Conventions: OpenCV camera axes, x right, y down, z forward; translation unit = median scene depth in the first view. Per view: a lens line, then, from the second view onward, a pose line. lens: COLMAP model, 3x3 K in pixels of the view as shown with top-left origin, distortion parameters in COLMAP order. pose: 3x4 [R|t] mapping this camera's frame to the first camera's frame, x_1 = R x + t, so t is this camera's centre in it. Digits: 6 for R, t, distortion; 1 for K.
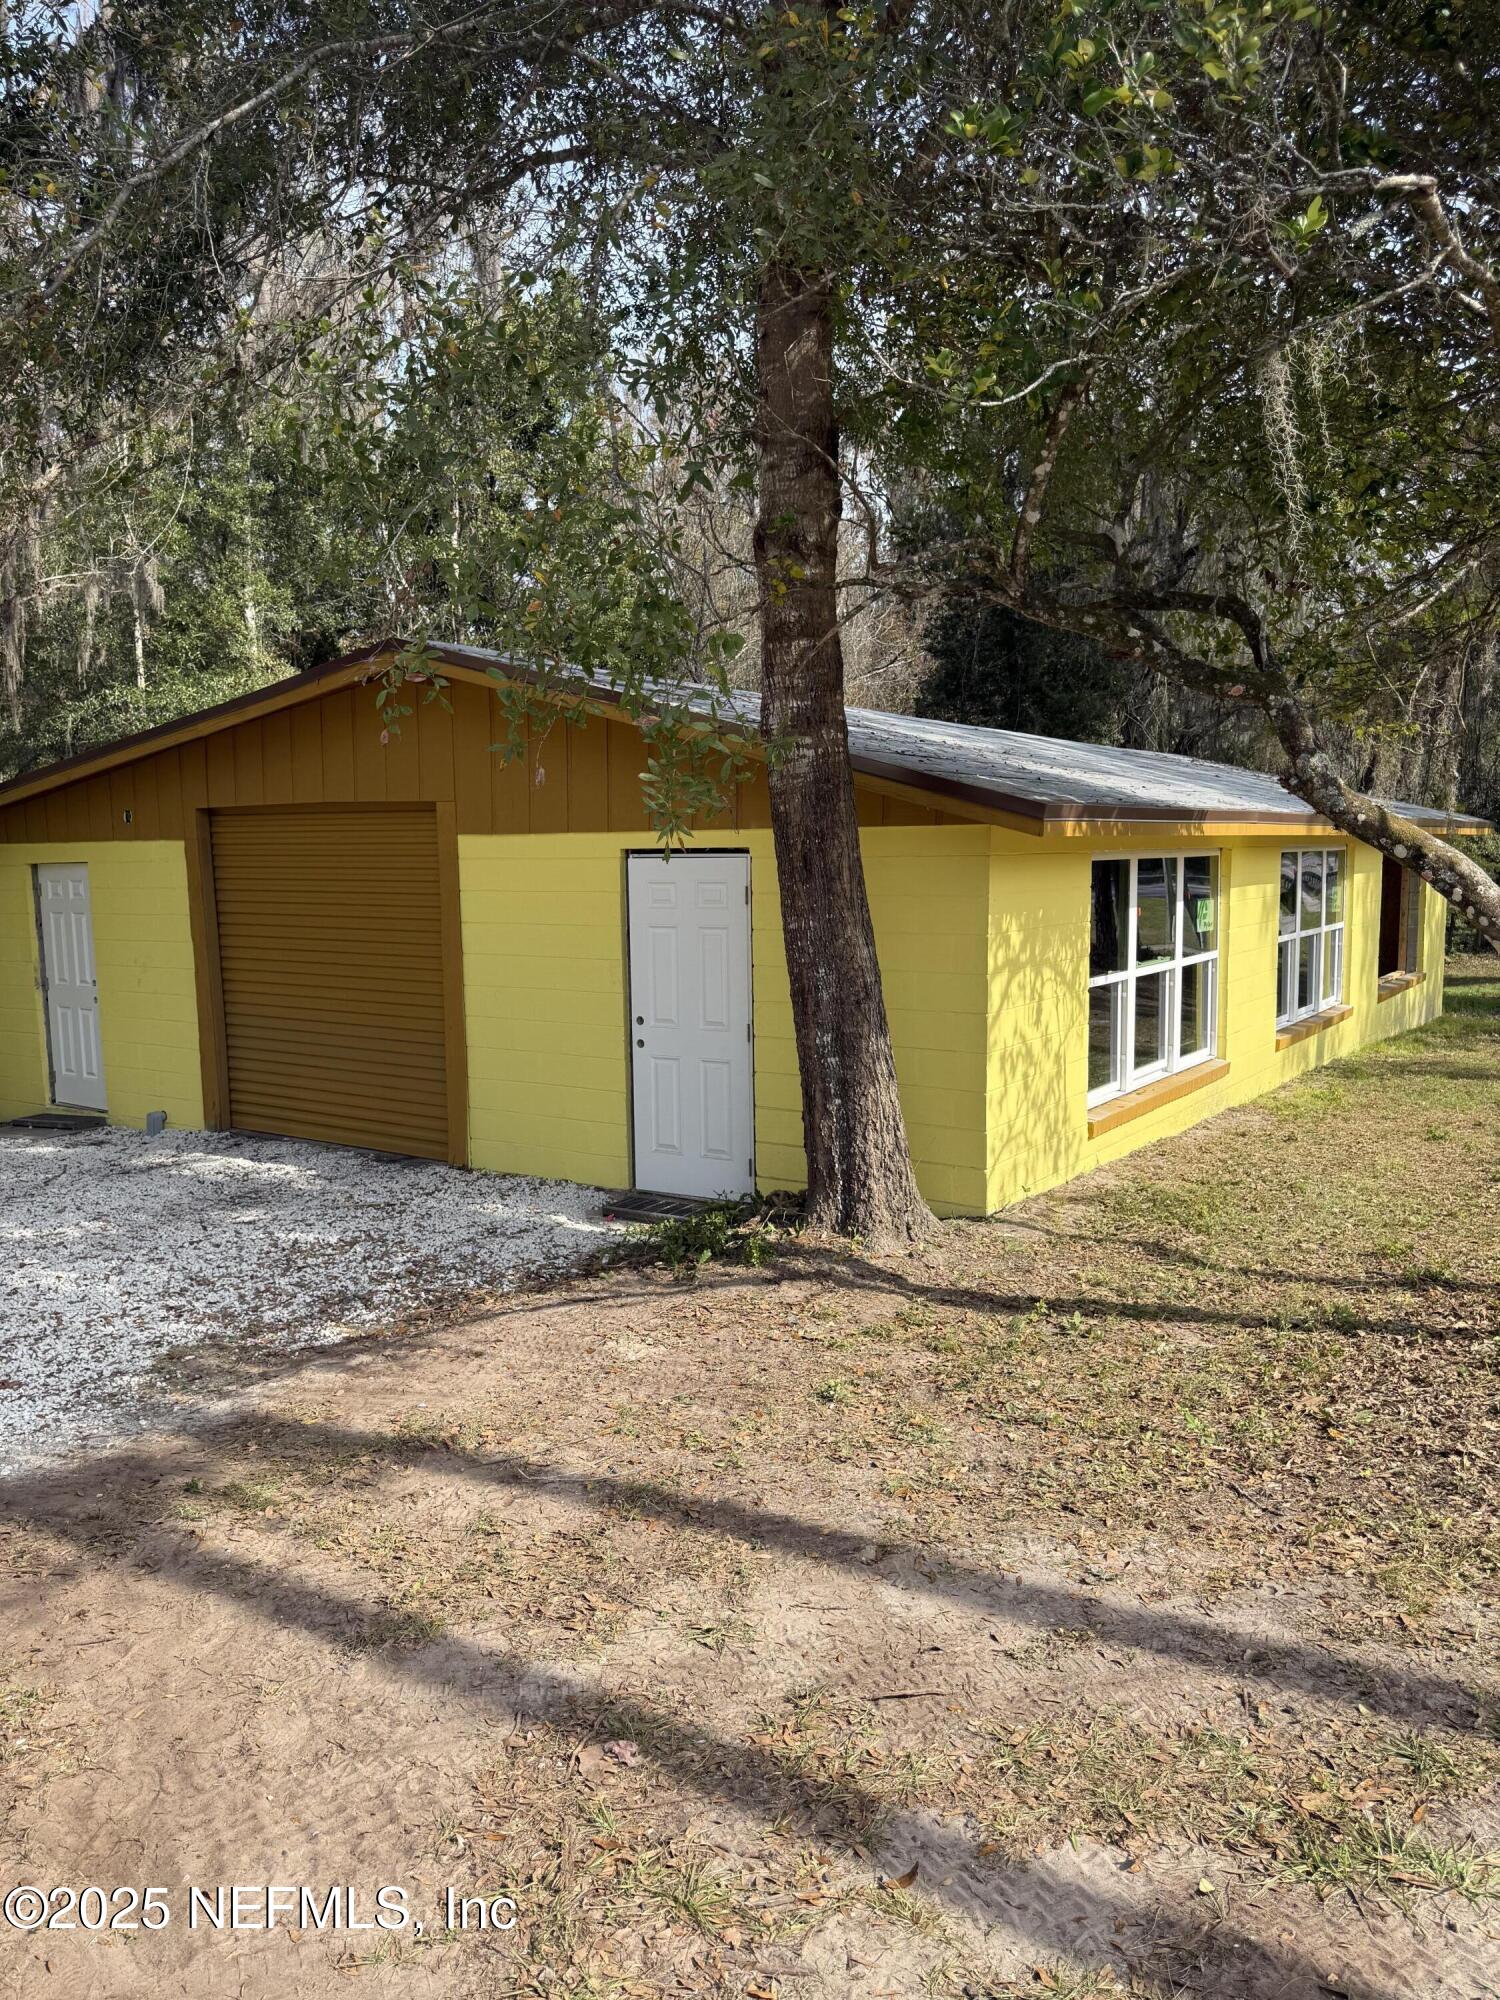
lens RADIAL K [[1471.8, 0, 752.9], [0, 1471.8, 1012.8], [0, 0, 1]] dist [0.211603, -0.492713]
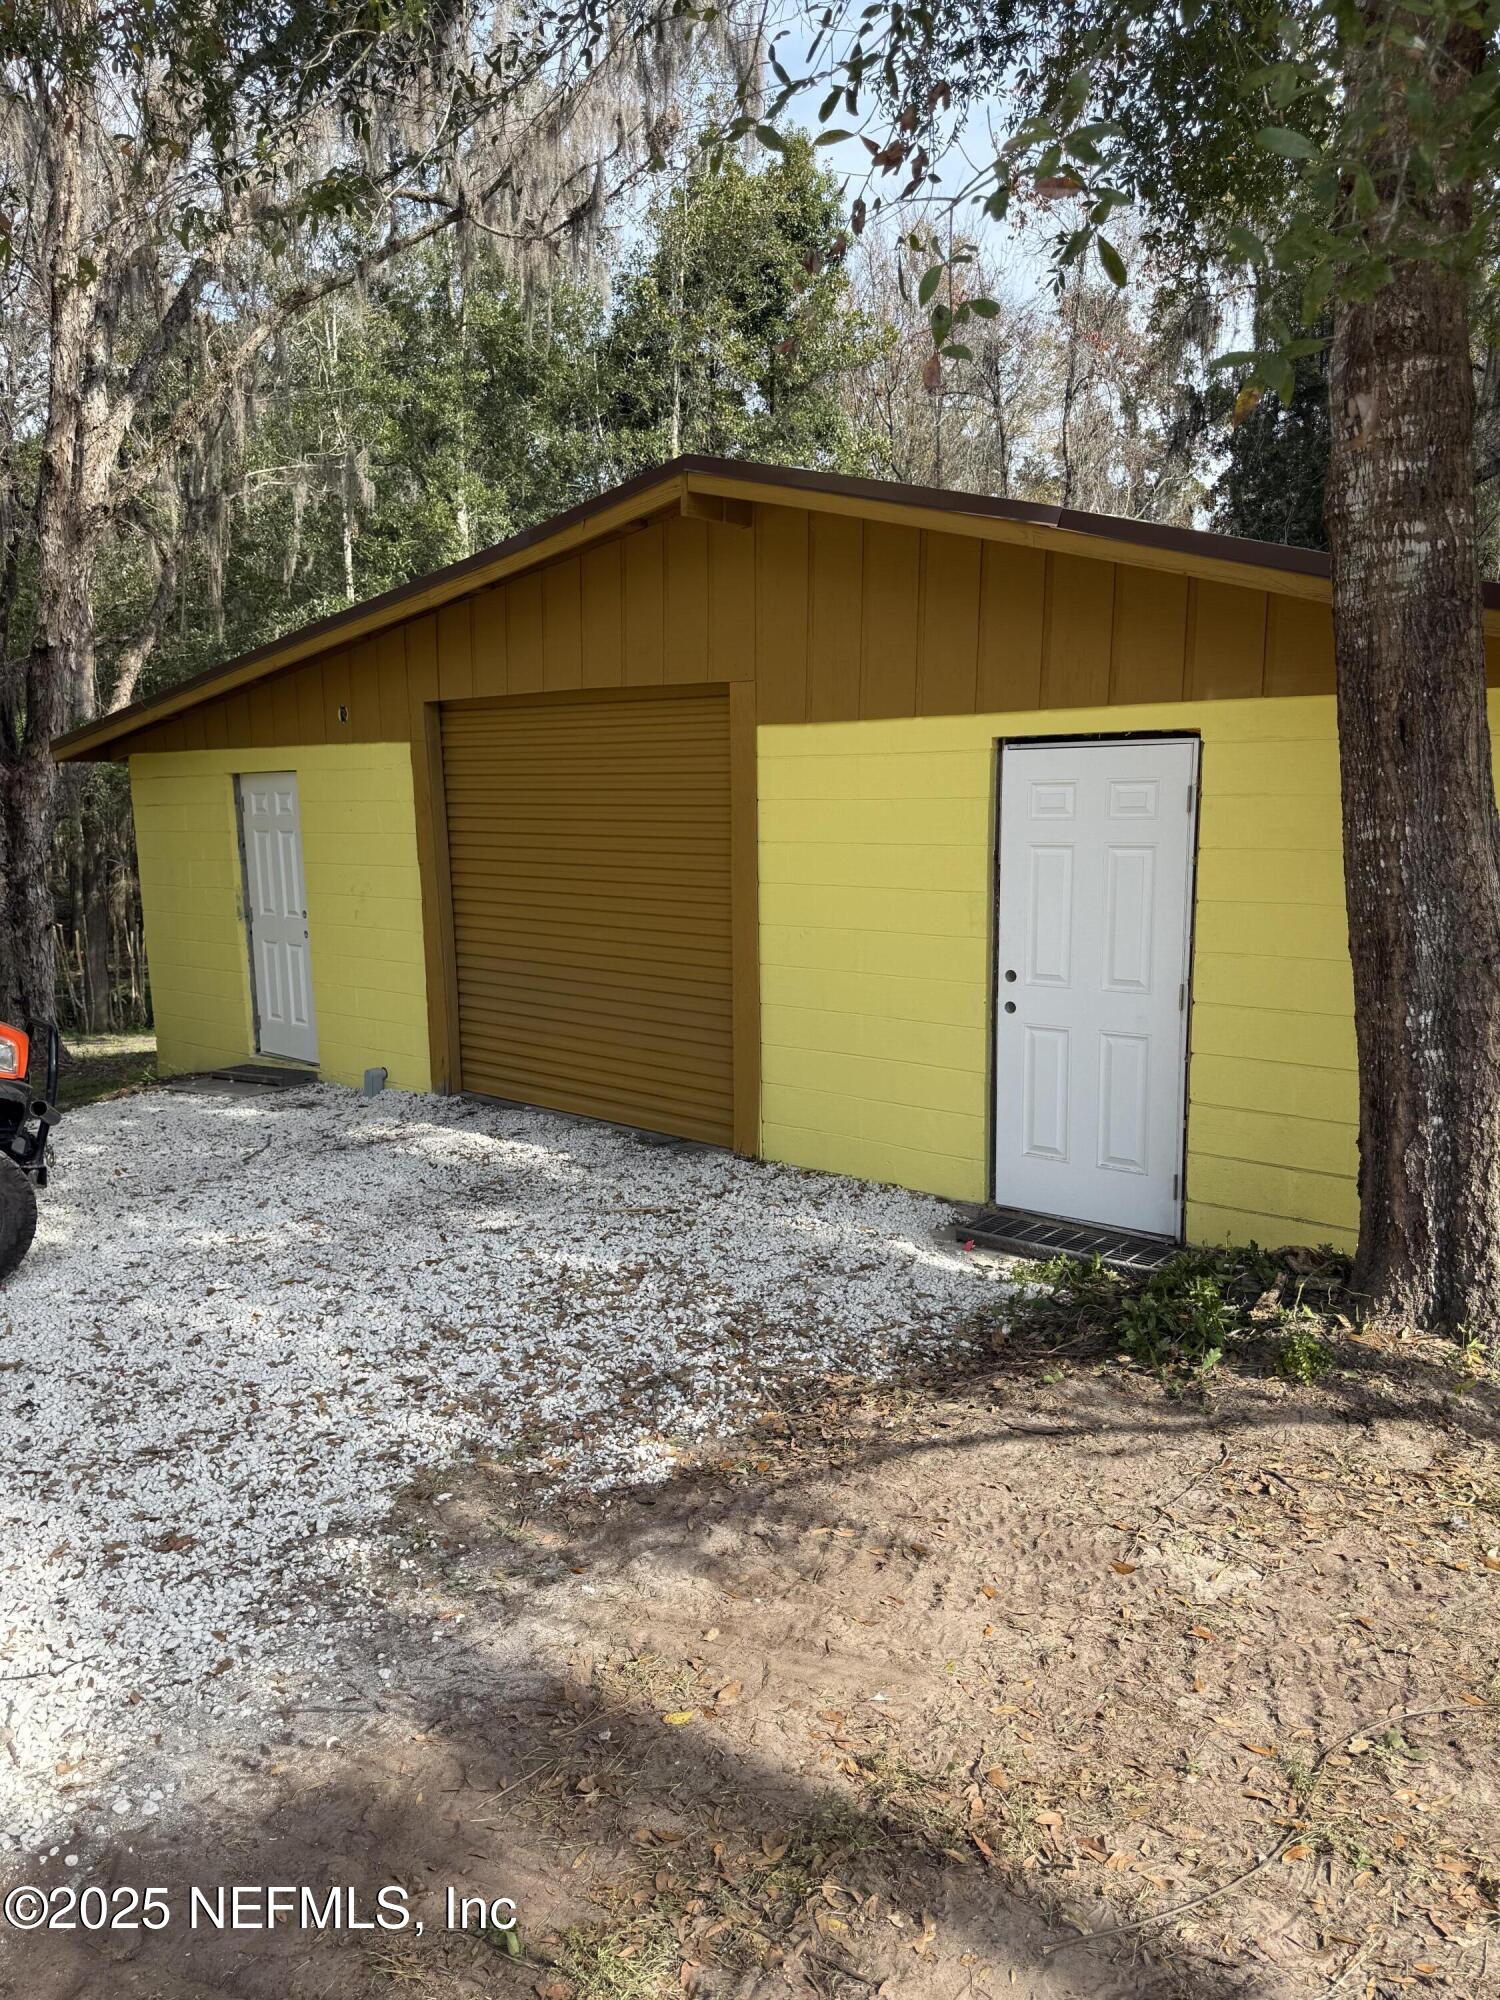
lens RADIAL K [[1471.8, 0, 752.9], [0, 1471.8, 1012.8], [0, 0, 1]] dist [0.211603, -0.492713]
pose [[0.992674, 0.021837, -0.118836, -0.128075], [-0.017015, 0.998996, 0.041443, -0.005181], [0.119622, -0.039118, 0.992049, 0.287942]]
